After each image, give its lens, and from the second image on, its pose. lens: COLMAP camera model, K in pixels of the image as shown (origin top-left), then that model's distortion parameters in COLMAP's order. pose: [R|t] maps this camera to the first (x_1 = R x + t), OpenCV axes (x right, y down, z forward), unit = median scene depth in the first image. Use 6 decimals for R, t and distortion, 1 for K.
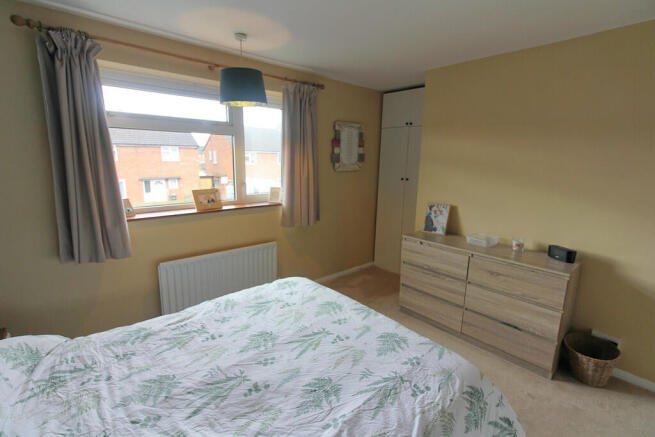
lens RADIAL K [[302.1, 0, 322.0], [0, 302.1, 221.3], [0, 0, 1]] dist [0.000338, 0.000102]
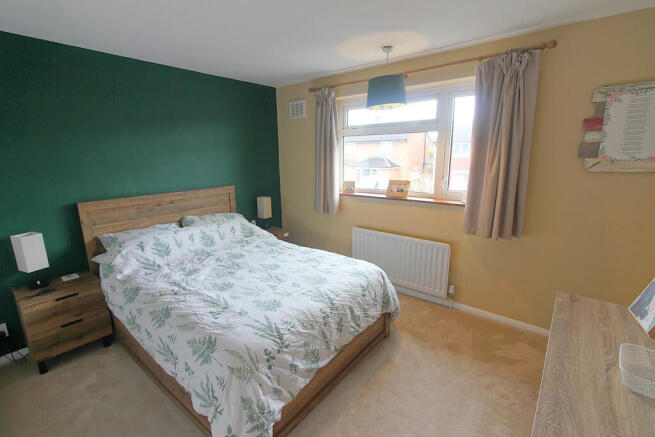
lens RADIAL K [[302.1, 0, 322.0], [0, 302.1, 221.3], [0, 0, 1]] dist [0.000338, 0.000102]
pose [[0.157487, 0.202831, -0.966466, 1.063263], [-0.189452, 0.966706, 0.172010, -0.136748], [0.969178, 0.156009, 0.190671, 0.715207]]
